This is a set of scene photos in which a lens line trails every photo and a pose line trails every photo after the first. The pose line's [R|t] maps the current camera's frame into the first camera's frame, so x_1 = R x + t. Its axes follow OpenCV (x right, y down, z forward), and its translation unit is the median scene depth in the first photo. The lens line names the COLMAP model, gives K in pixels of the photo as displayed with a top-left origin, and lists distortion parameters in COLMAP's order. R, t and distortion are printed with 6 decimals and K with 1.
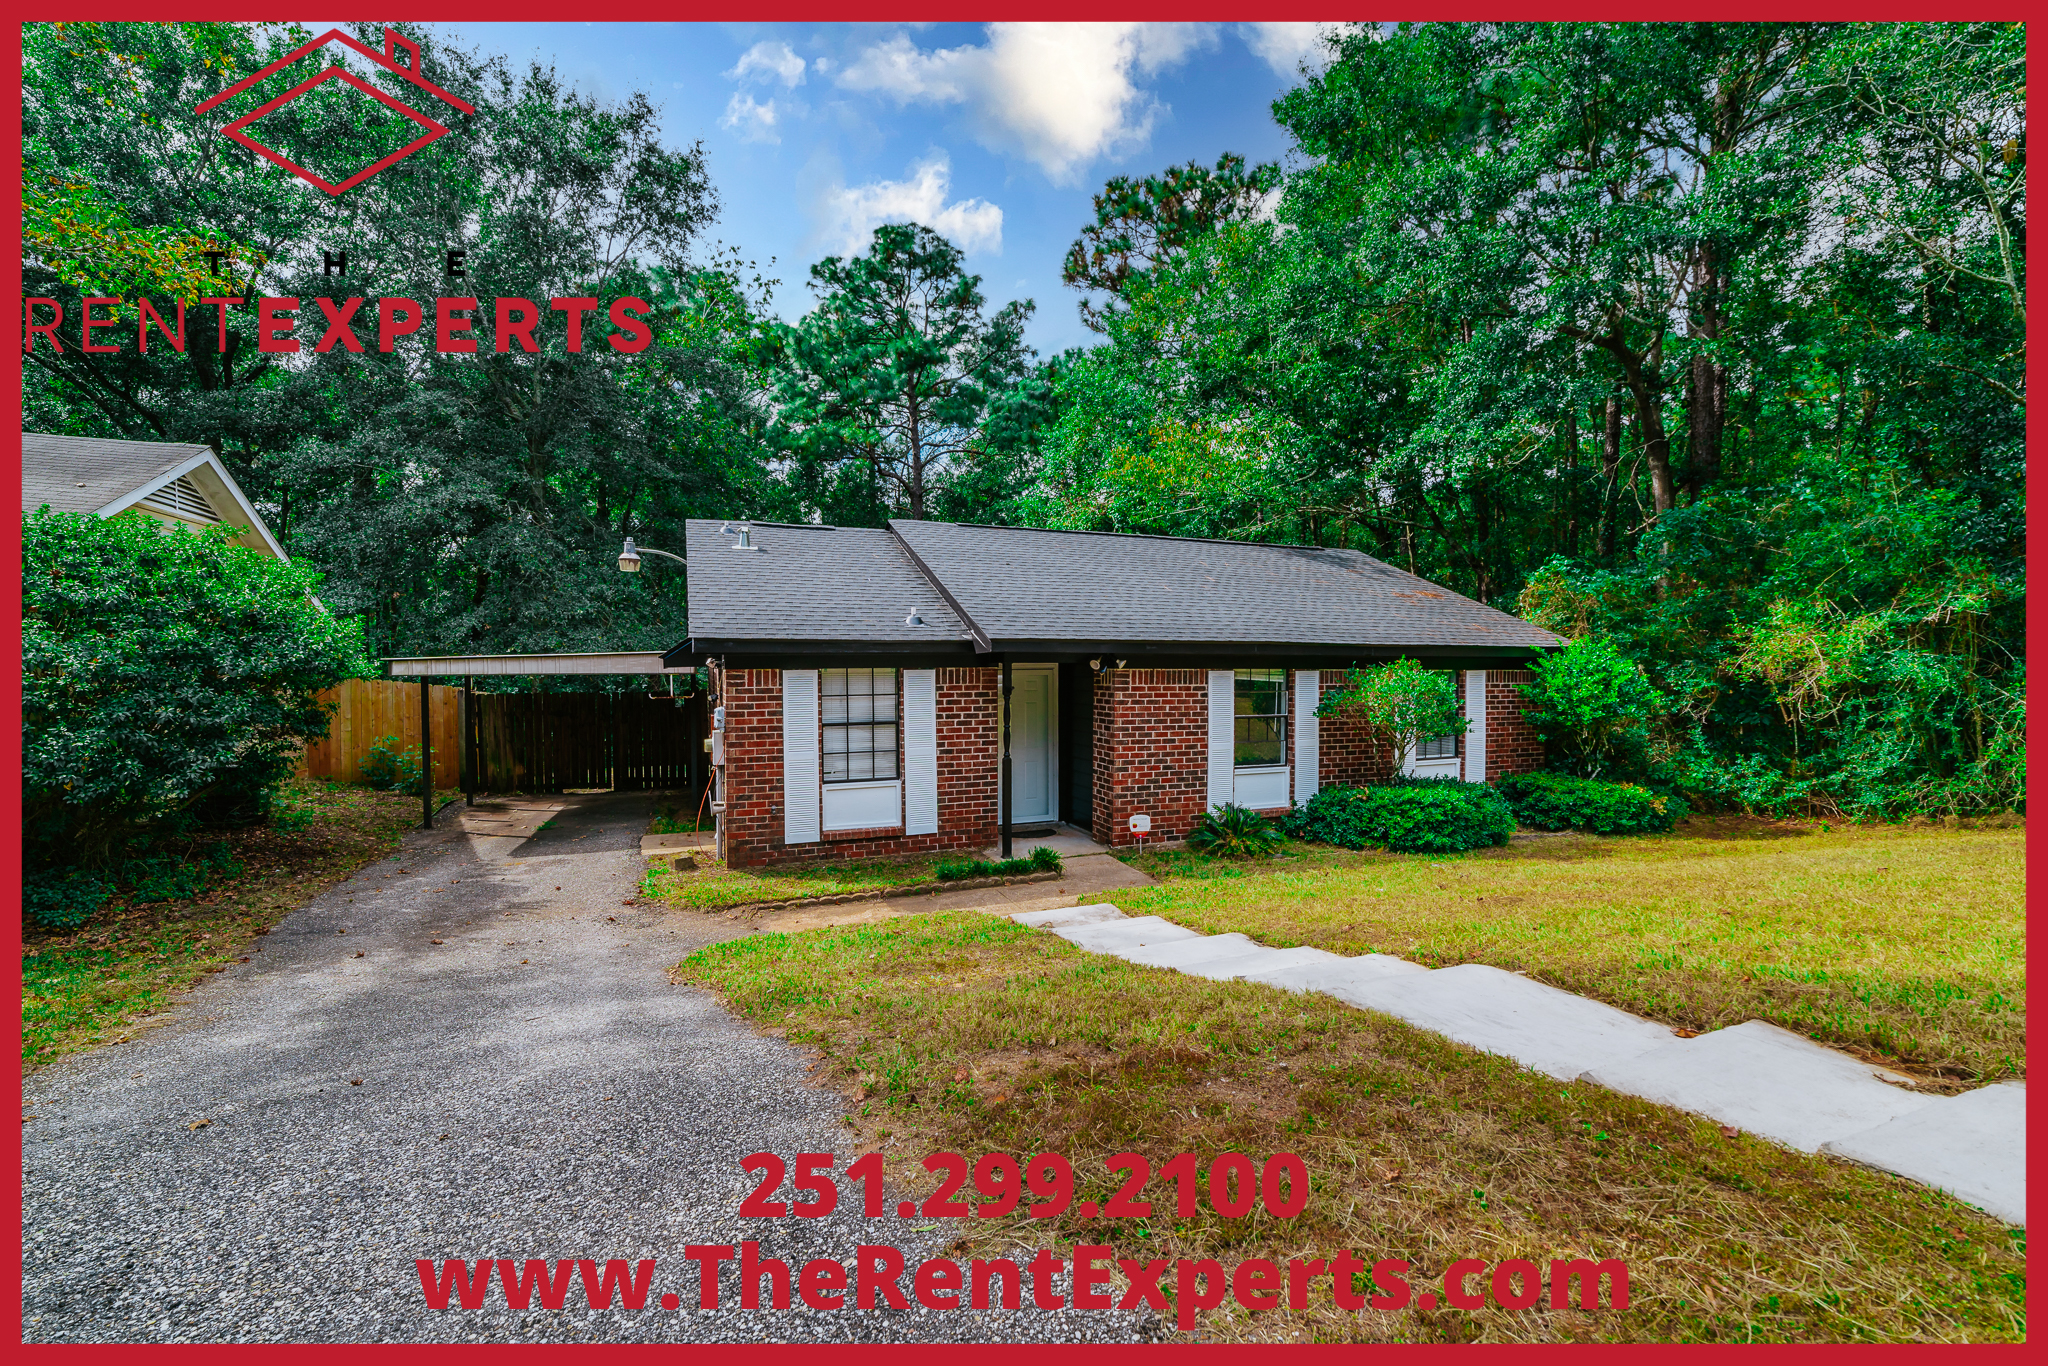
lens RADIAL K [[892.7, 0, 1039.9], [0, 892.7, 672.8], [0, 0, 1]] dist [-0.027145, 0.013125]
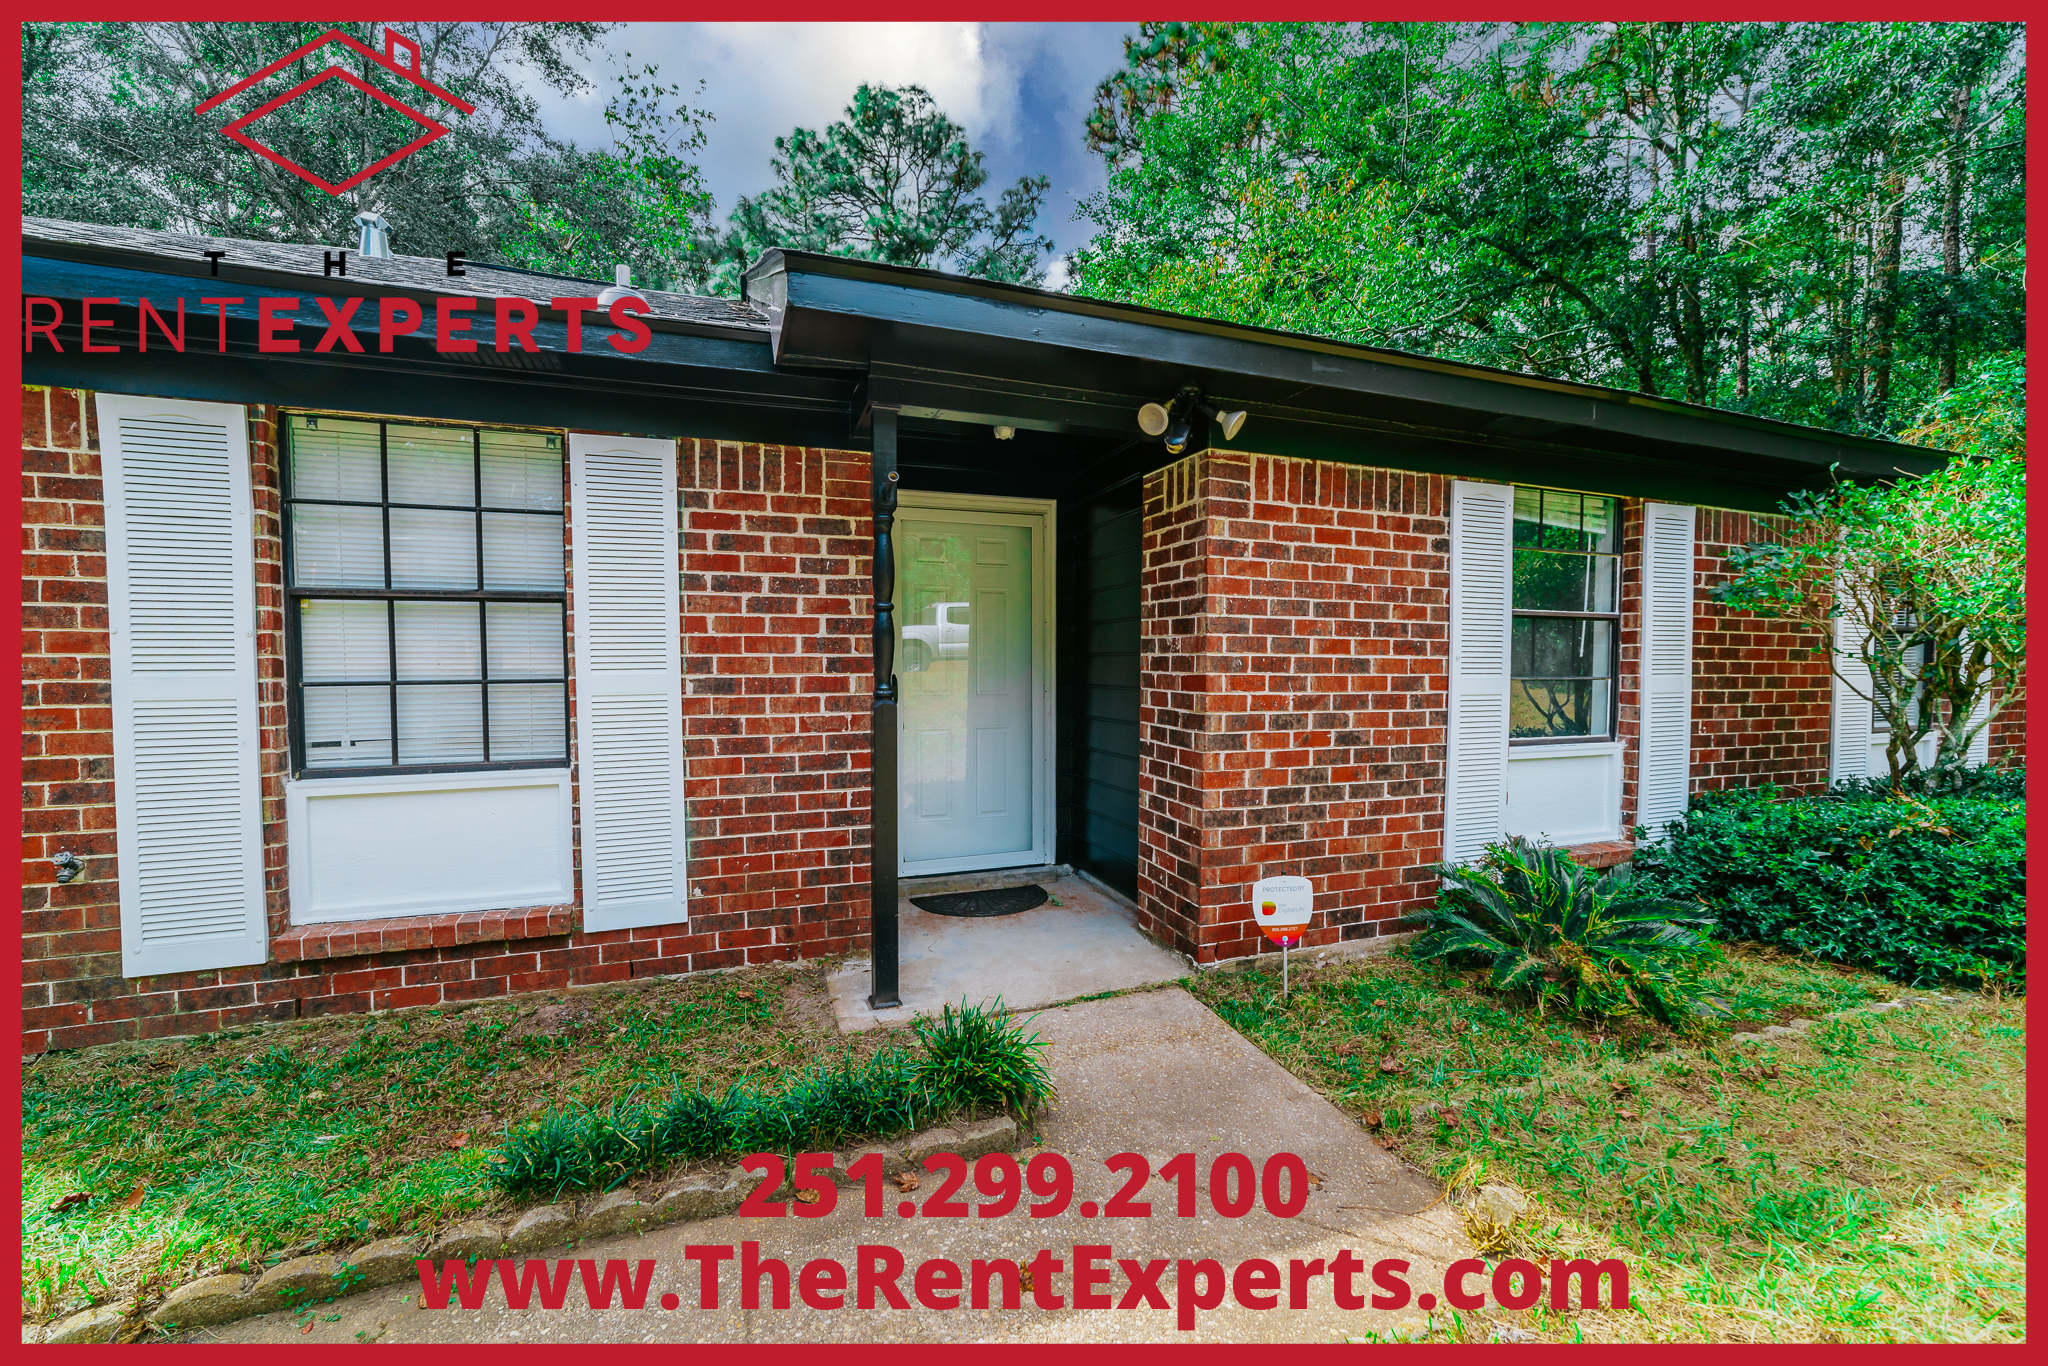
lens RADIAL K [[826.0, 0, 1041.5], [0, 826.0, 692.3], [0, 0, 1]] dist [-0.022782, 0.009721]
pose [[0.999514, 0.003430, -0.030976, 0.029599], [-0.002637, 0.999668, 0.025617, 0.081047], [0.031053, -0.025523, 0.999192, 0.677579]]
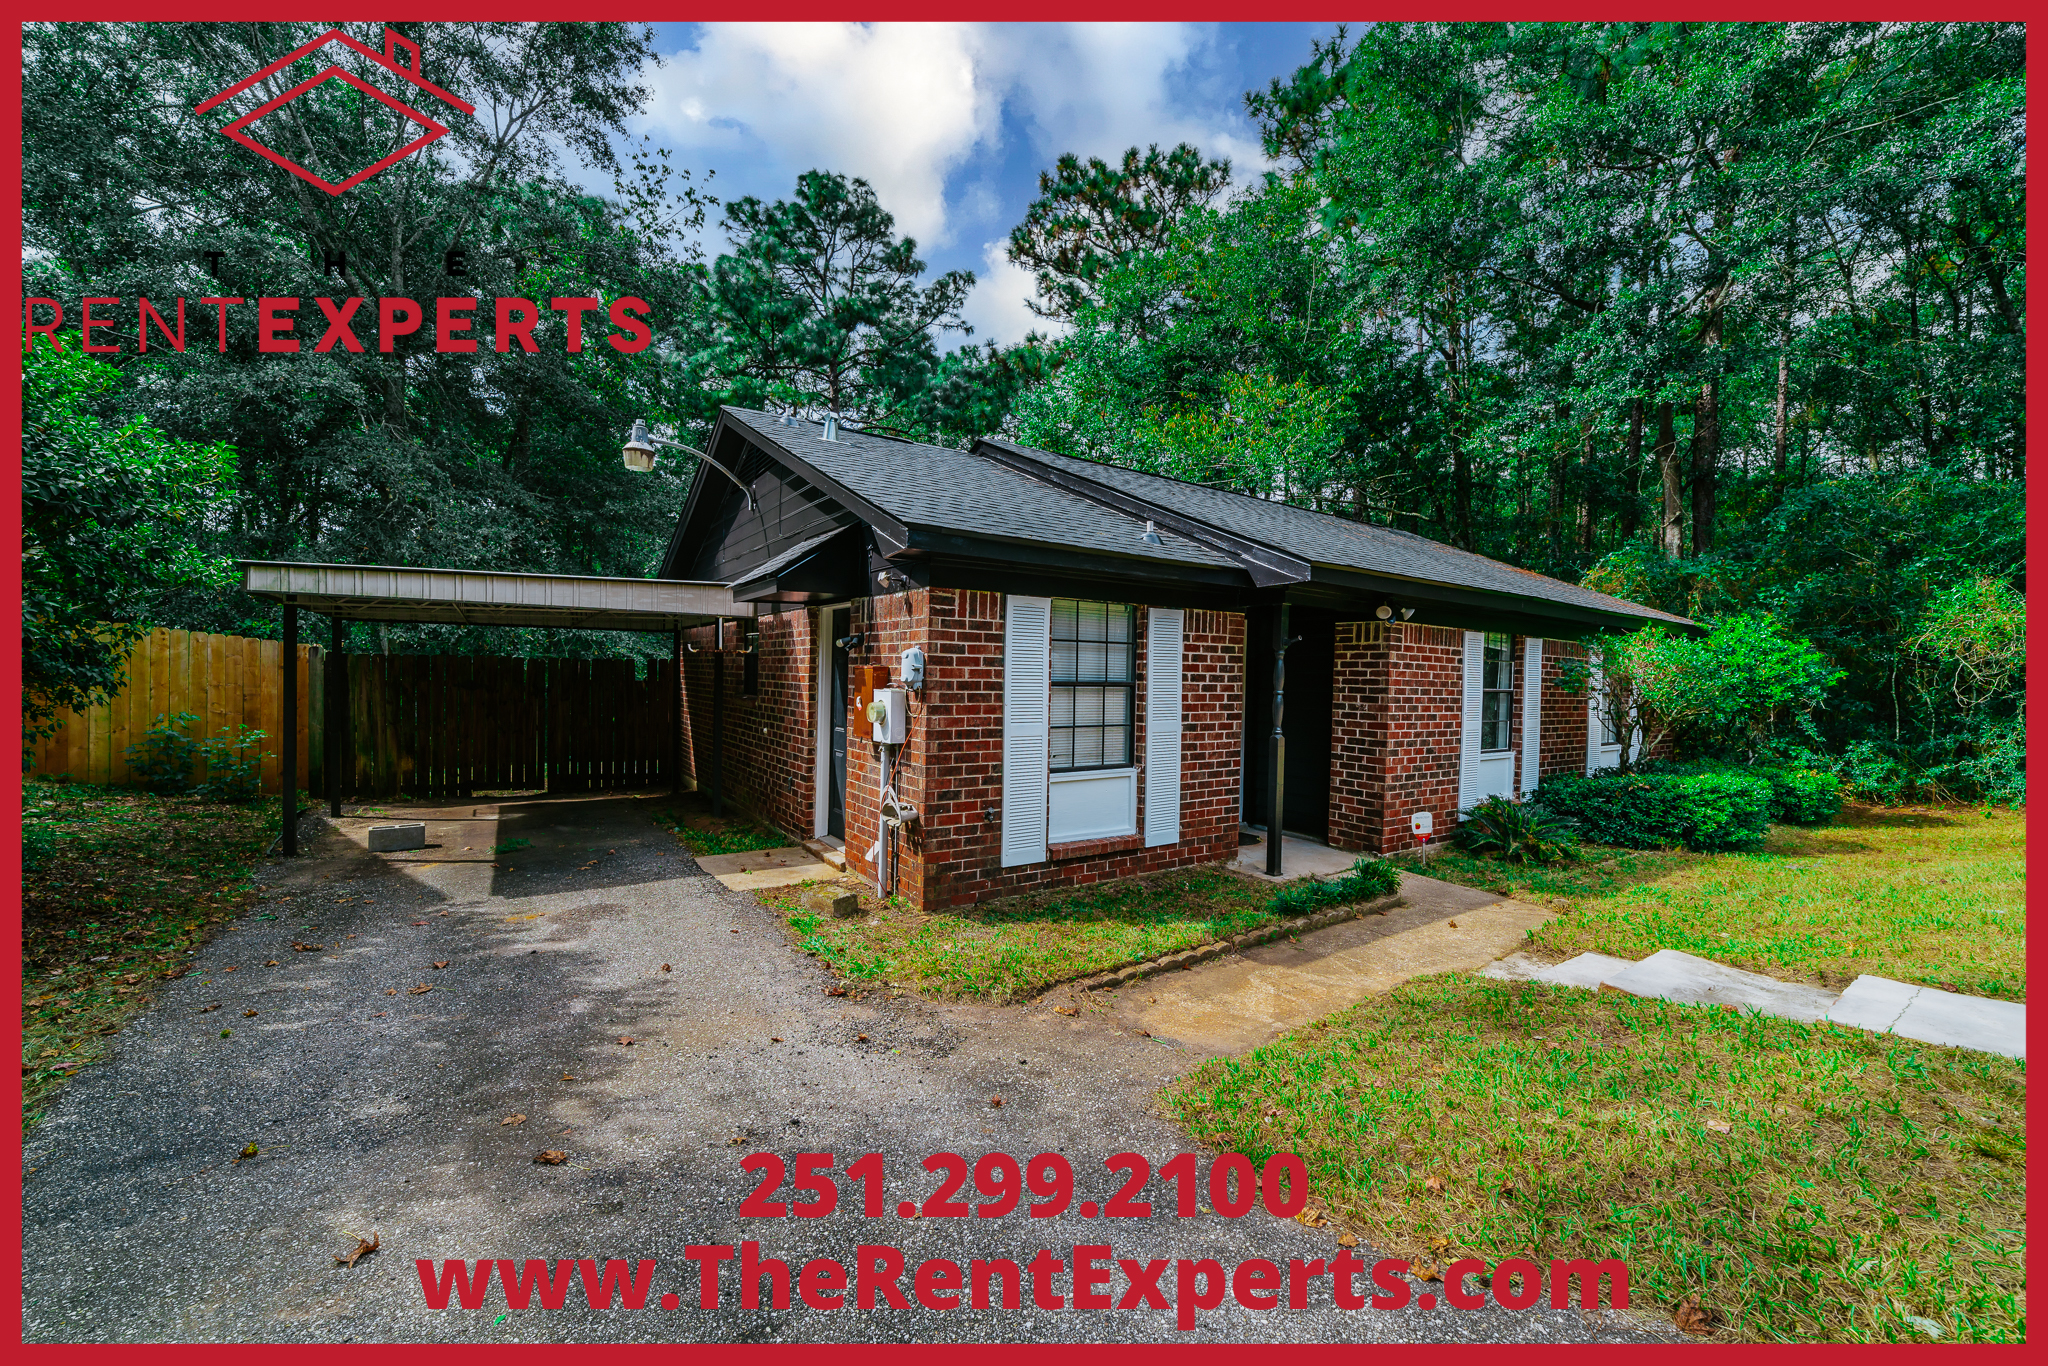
lens RADIAL K [[809.2, 0, 1031.7], [0, 809.2, 689.3], [0, 0, 1]] dist [-0.021846, 0.008951]
pose [[0.974331, 0.017133, 0.224468, -0.366441], [-0.018387, 0.999825, 0.003497, 0.057301], [-0.224368, -0.007535, 0.974475, 0.396953]]
